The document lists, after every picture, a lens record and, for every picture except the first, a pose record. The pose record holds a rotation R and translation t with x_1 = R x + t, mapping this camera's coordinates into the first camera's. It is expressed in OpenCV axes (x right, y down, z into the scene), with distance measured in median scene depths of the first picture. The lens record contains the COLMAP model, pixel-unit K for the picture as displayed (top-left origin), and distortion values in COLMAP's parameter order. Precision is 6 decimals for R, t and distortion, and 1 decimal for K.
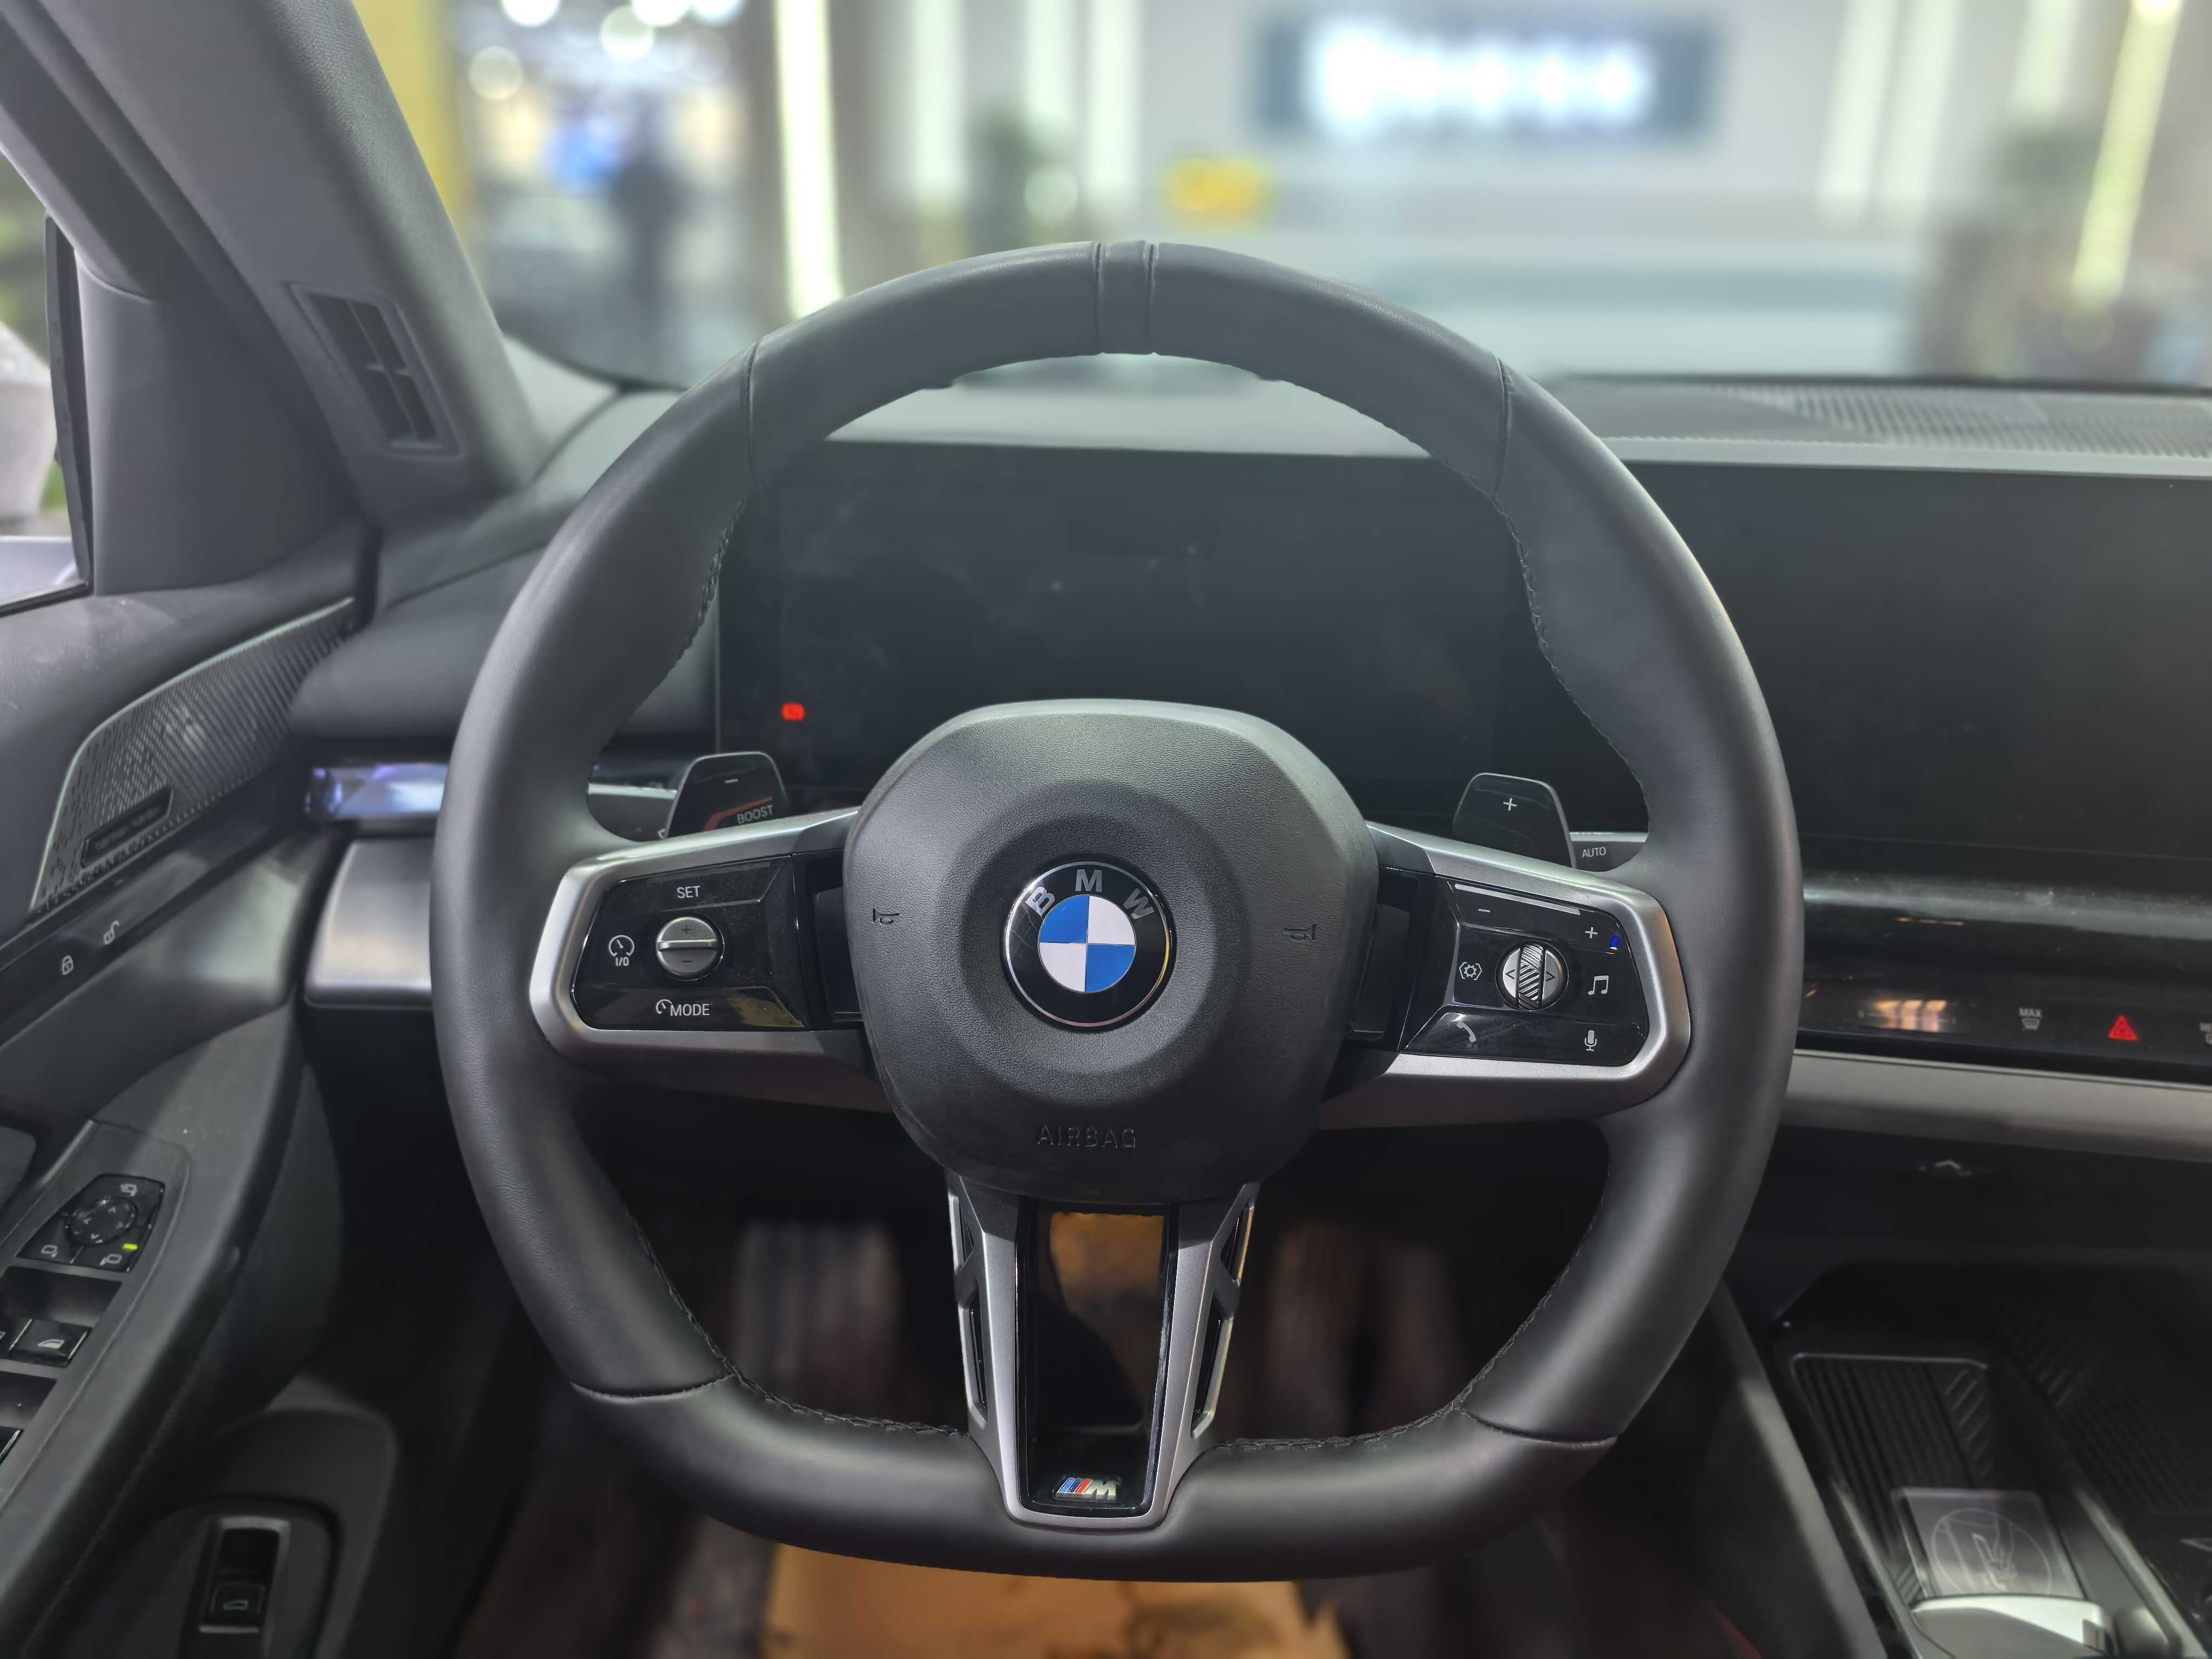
lens RADIAL K [[1601.4, 0, 1091.9], [0, 1601.4, 836.8], [0, 0, 1]] dist [0.067513, -0.133534]
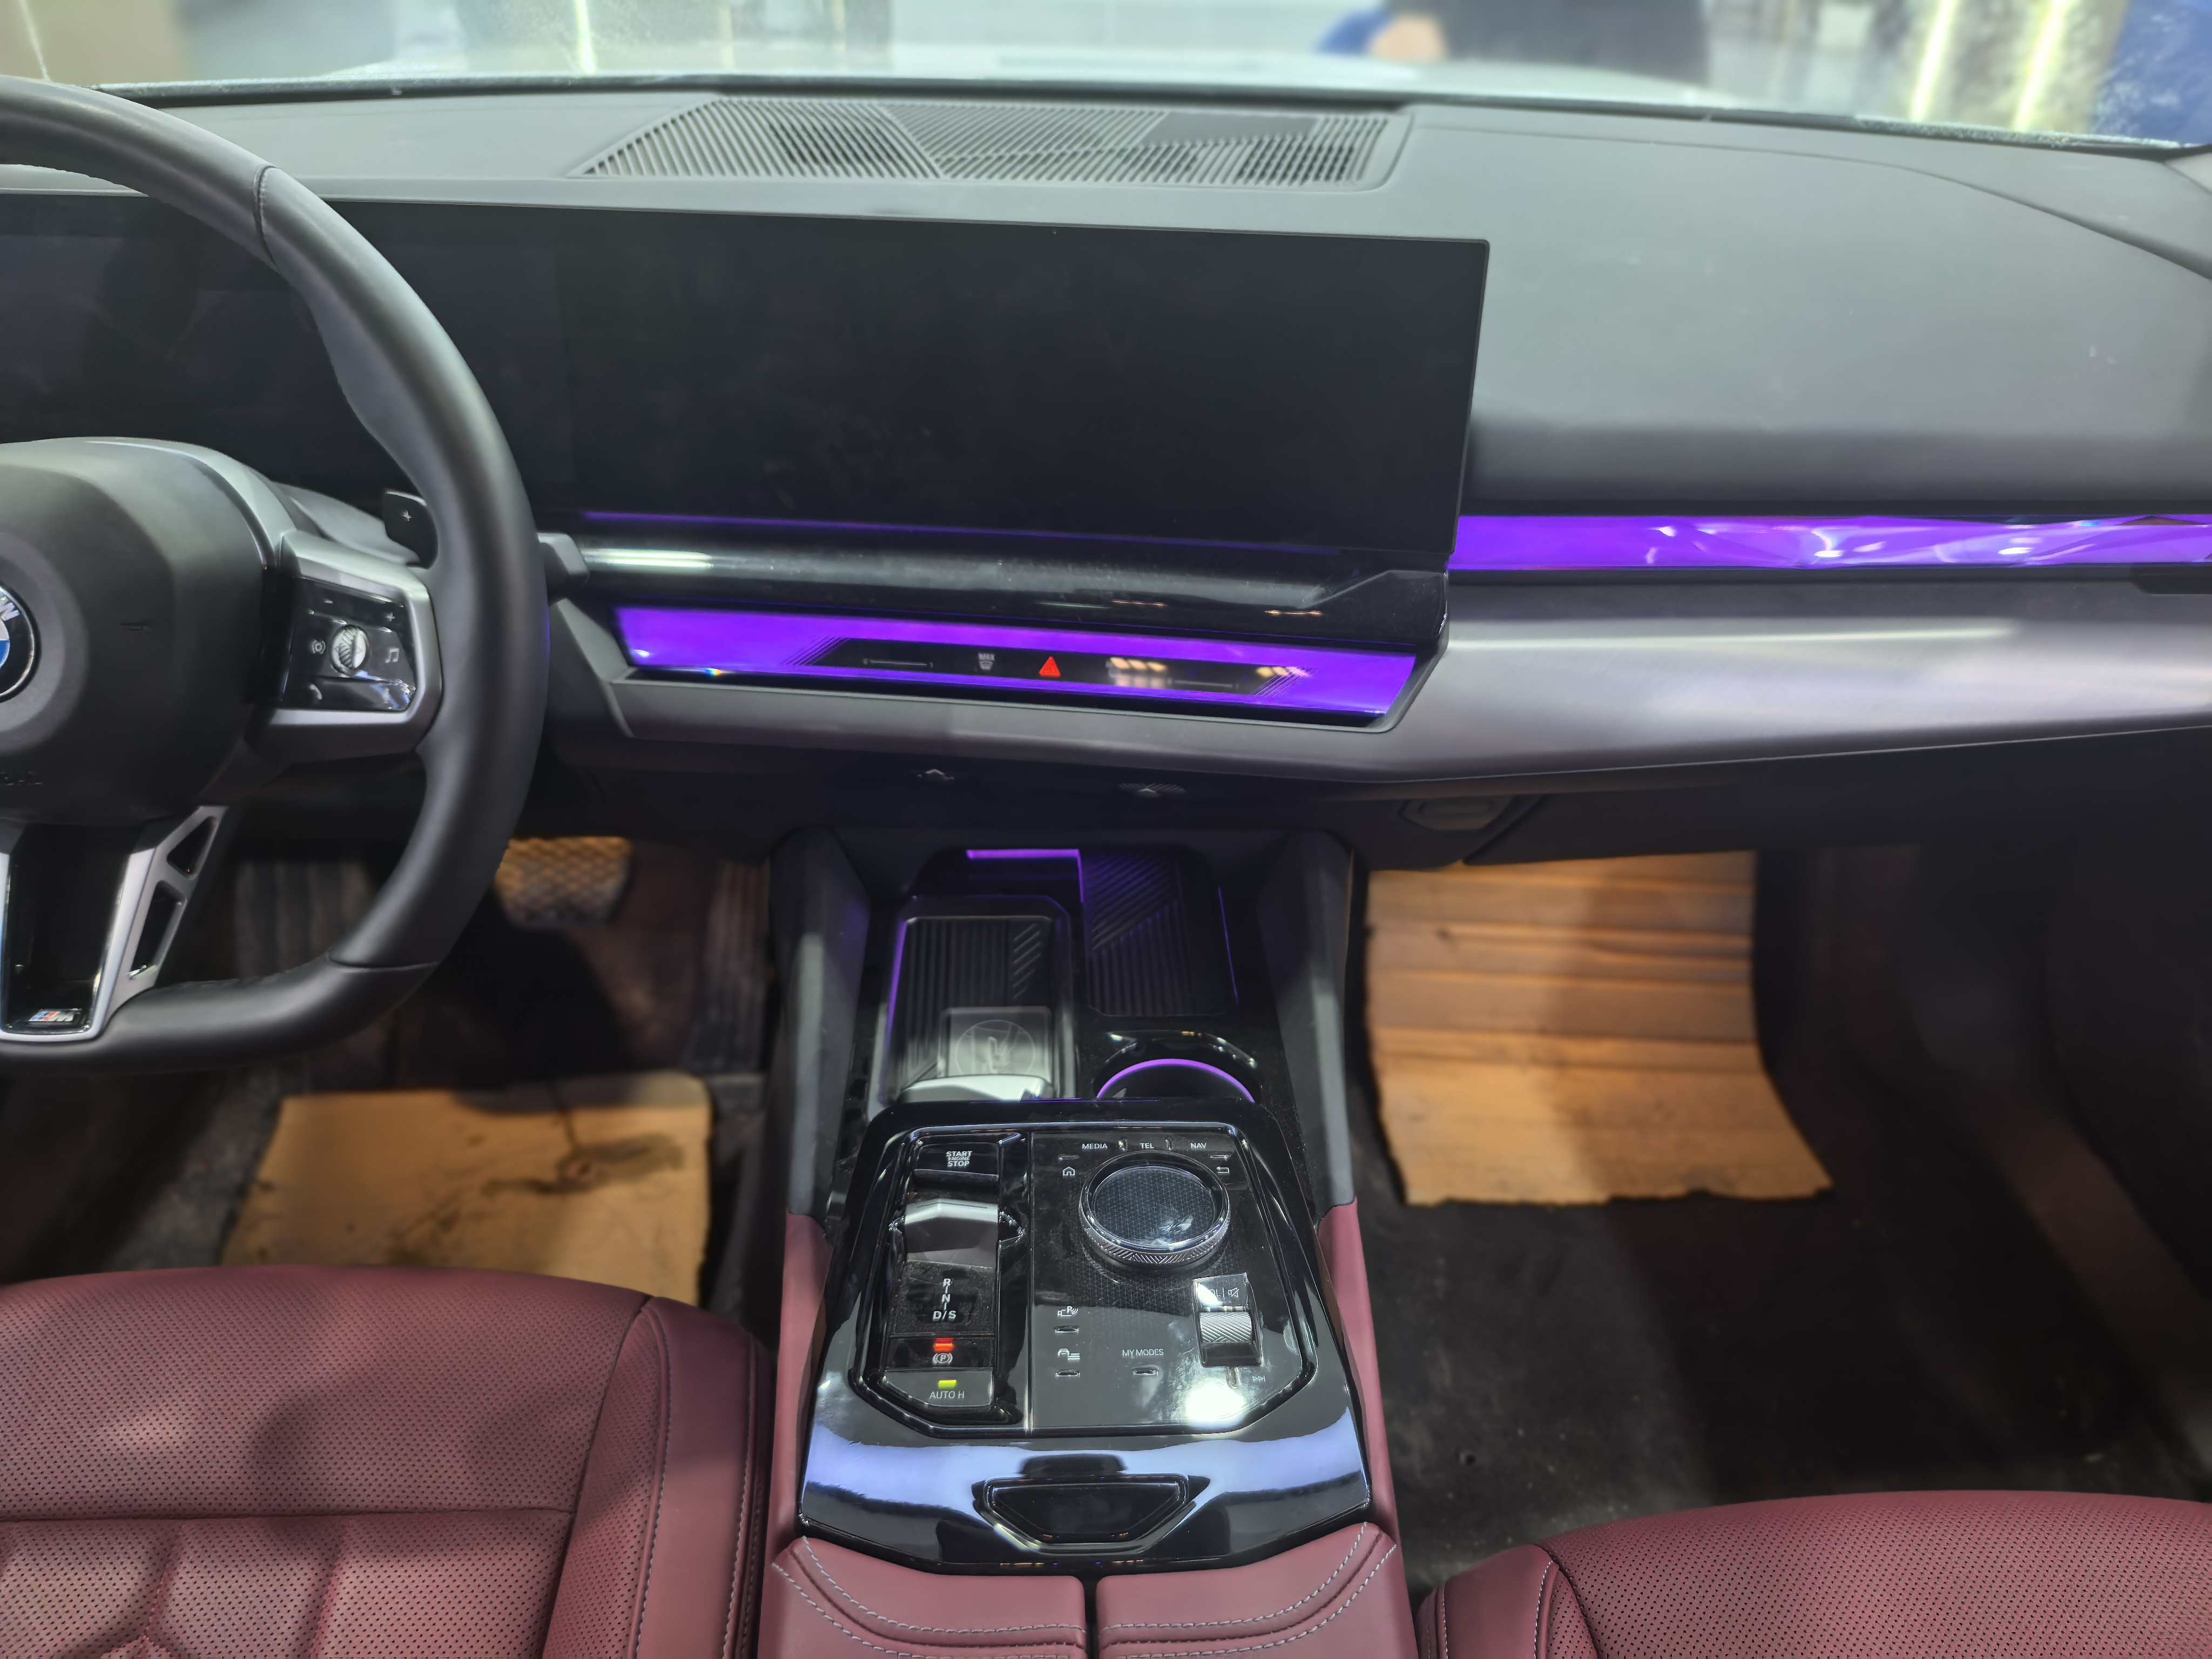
lens RADIAL K [[1587.3, 0, 1106.0], [0, 1587.3, 829.5], [0, 0, 1]] dist [0.066876, -0.102348]
pose [[0.995524, -0.040977, 0.085164, 0.763054], [0.021508, 0.975701, 0.218048, -0.046040], [-0.092030, -0.215240, 0.972215, -0.408017]]
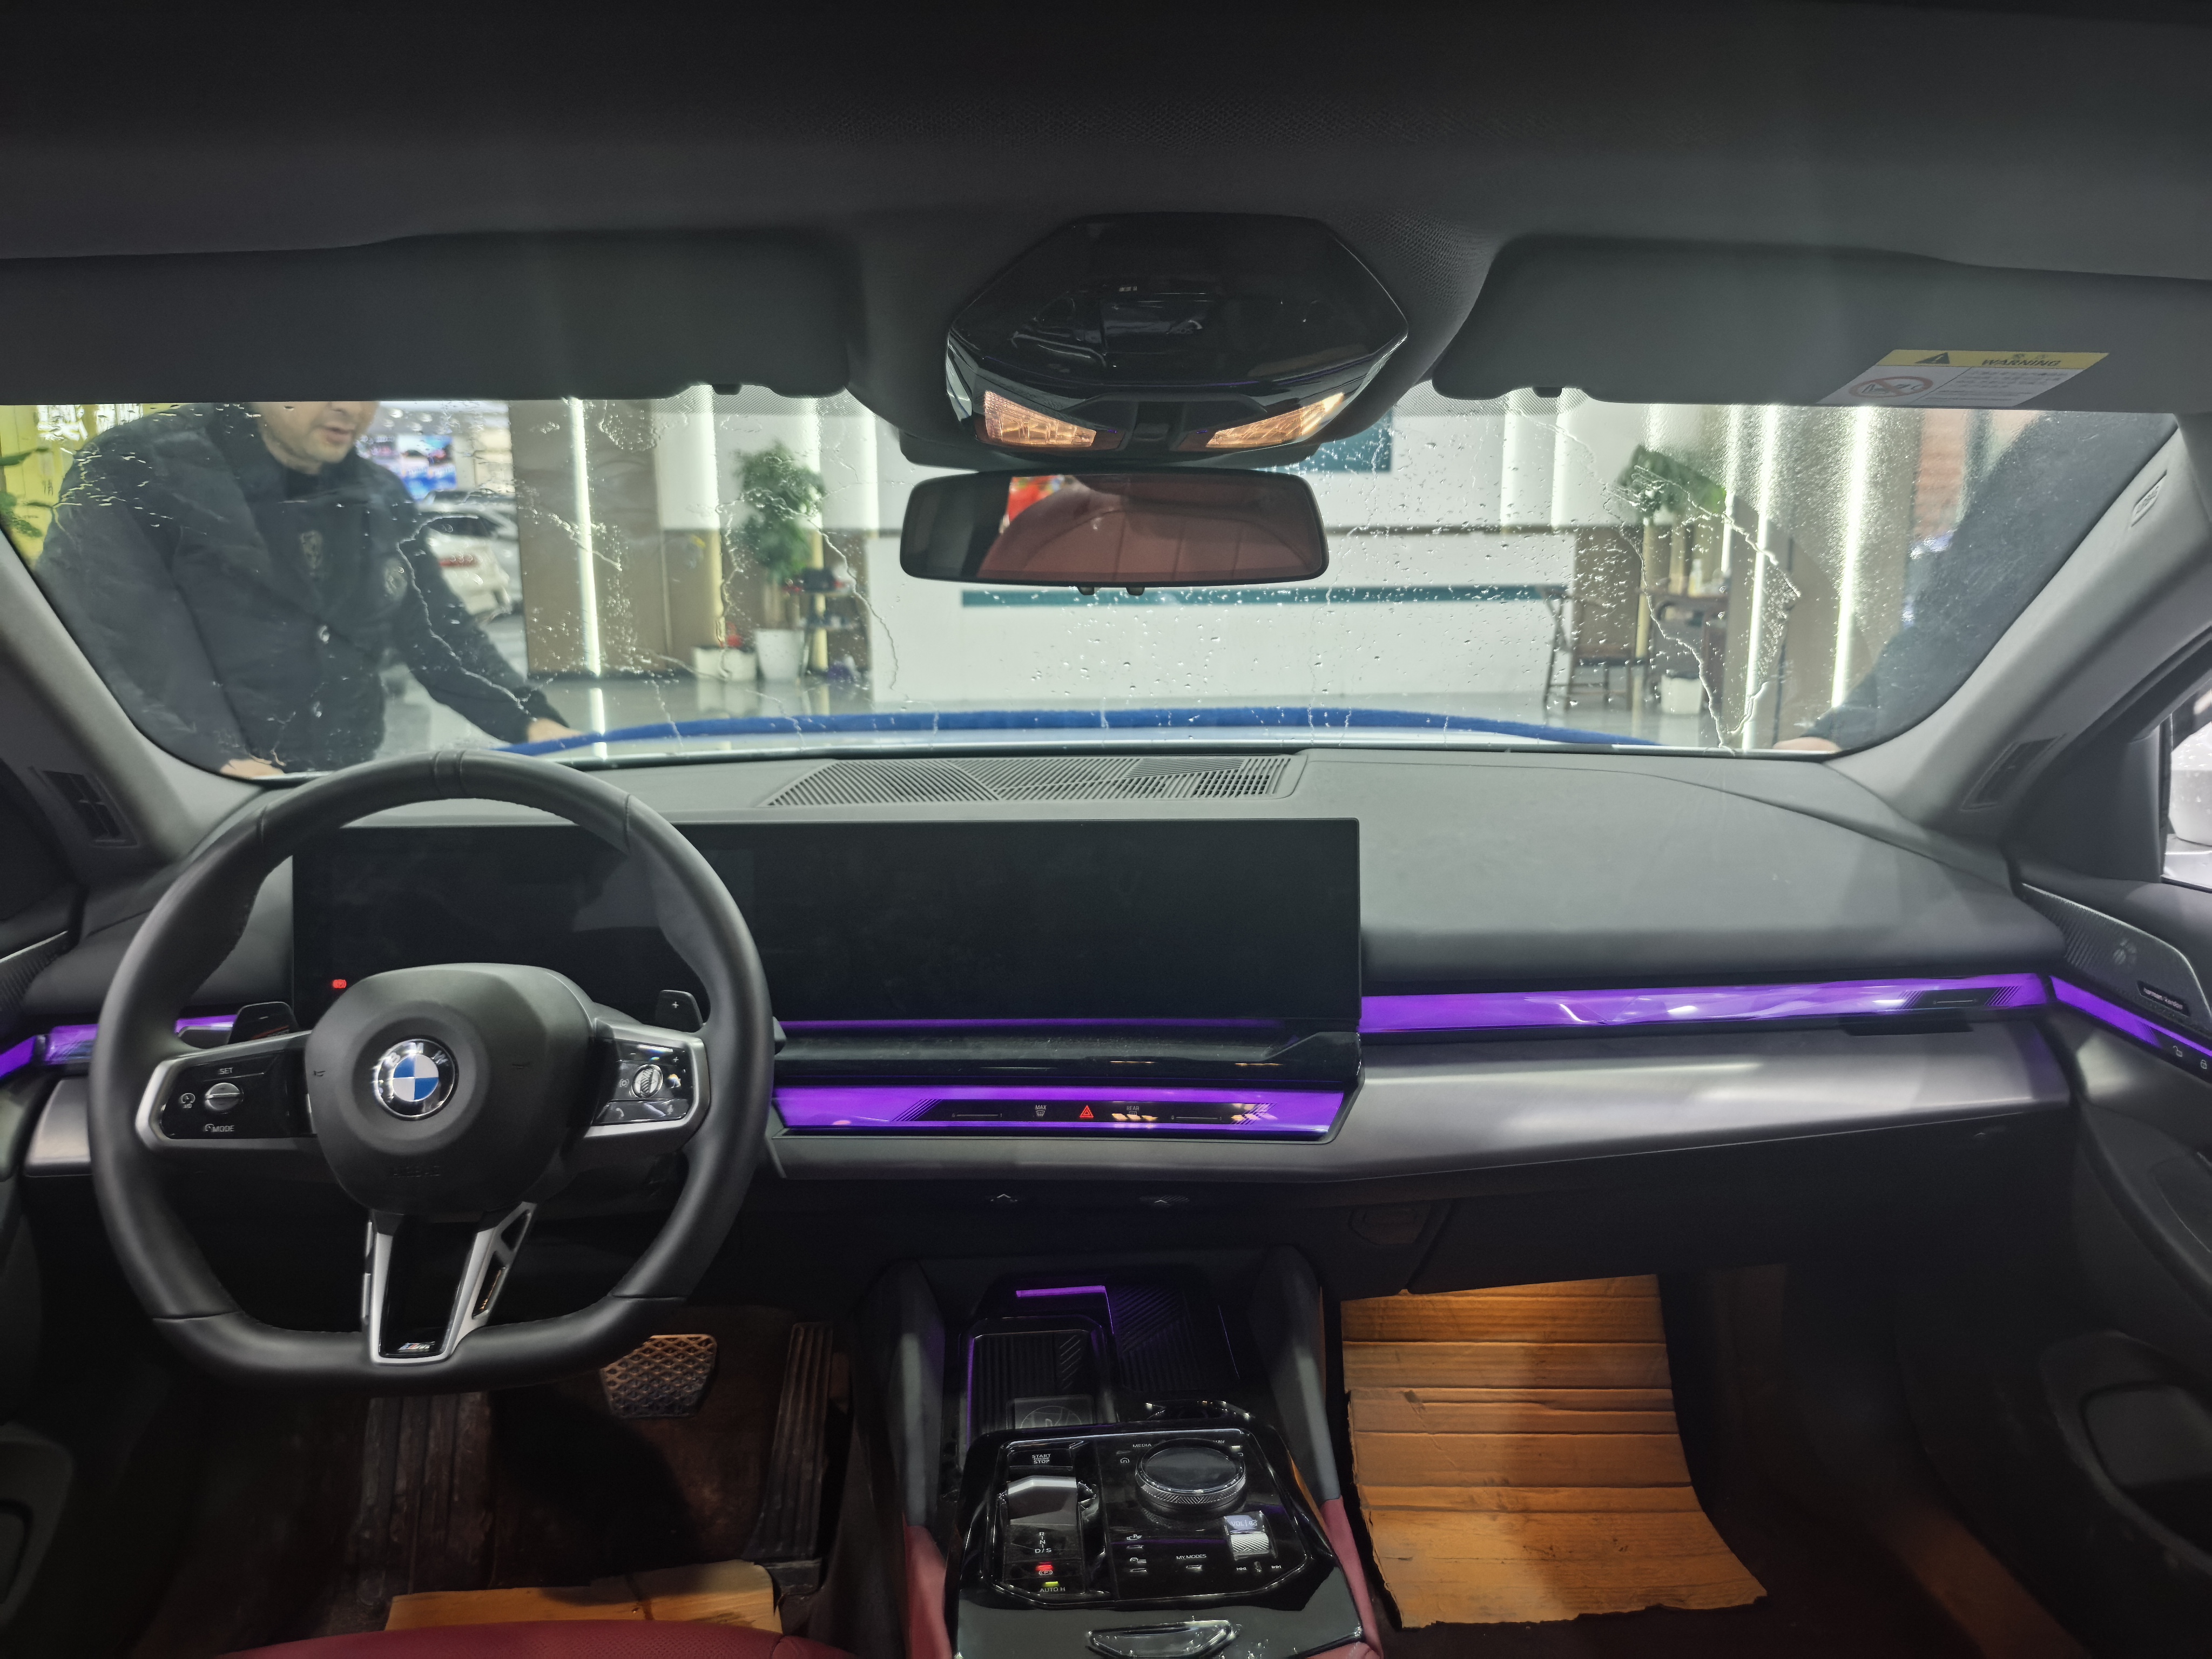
lens RADIAL K [[1593.2, 0, 1110.5], [0, 1593.2, 825.3], [0, 0, 1]] dist [0.061403, -0.091975]
pose [[0.990643, -0.041675, 0.129958, 0.594603], [0.064372, 0.982342, -0.175671, 0.157519], [-0.120342, 0.182393, 0.975833, -1.147535]]
